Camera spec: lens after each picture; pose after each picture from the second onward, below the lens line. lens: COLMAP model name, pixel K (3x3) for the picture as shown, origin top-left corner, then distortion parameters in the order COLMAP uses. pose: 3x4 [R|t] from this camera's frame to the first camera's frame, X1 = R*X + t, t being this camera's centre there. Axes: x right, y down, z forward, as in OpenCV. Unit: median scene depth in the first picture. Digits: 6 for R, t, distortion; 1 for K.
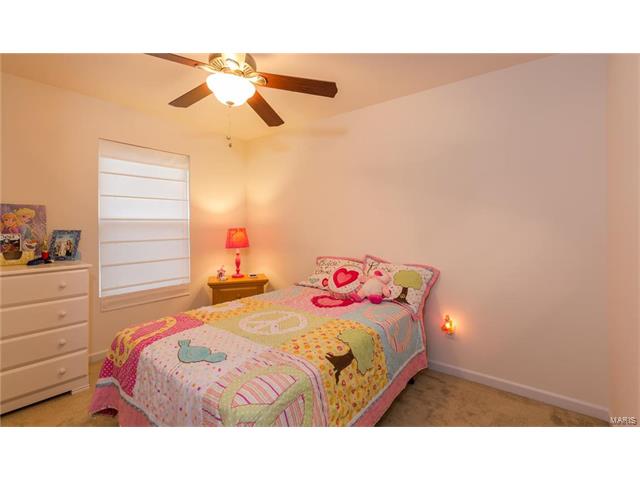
lens RADIAL K [[294.7, 0, 320.9], [0, 294.7, 225.5], [0, 0, 1]] dist [-0.003550, -0.000520]
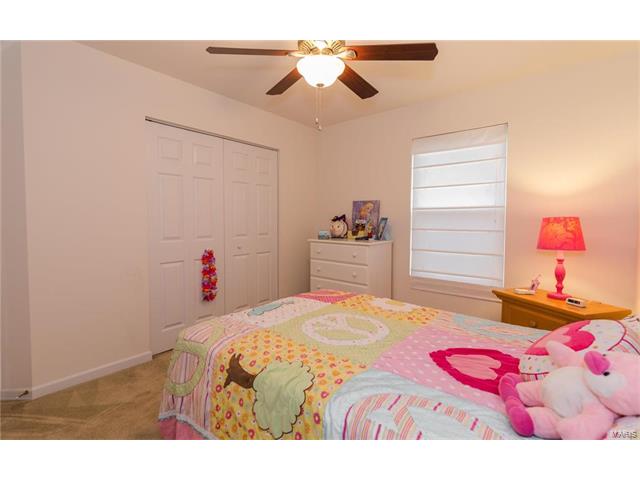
lens RADIAL K [[308.4, 0, 318.2], [0, 308.4, 229.0], [0, 0, 1]] dist [0.001682, 0.000027]
pose [[-0.067368, 0.032170, -0.997209, 0.496135], [-0.007261, 0.999438, 0.032733, 0.020814], [0.997702, 0.009446, -0.067096, 0.713046]]
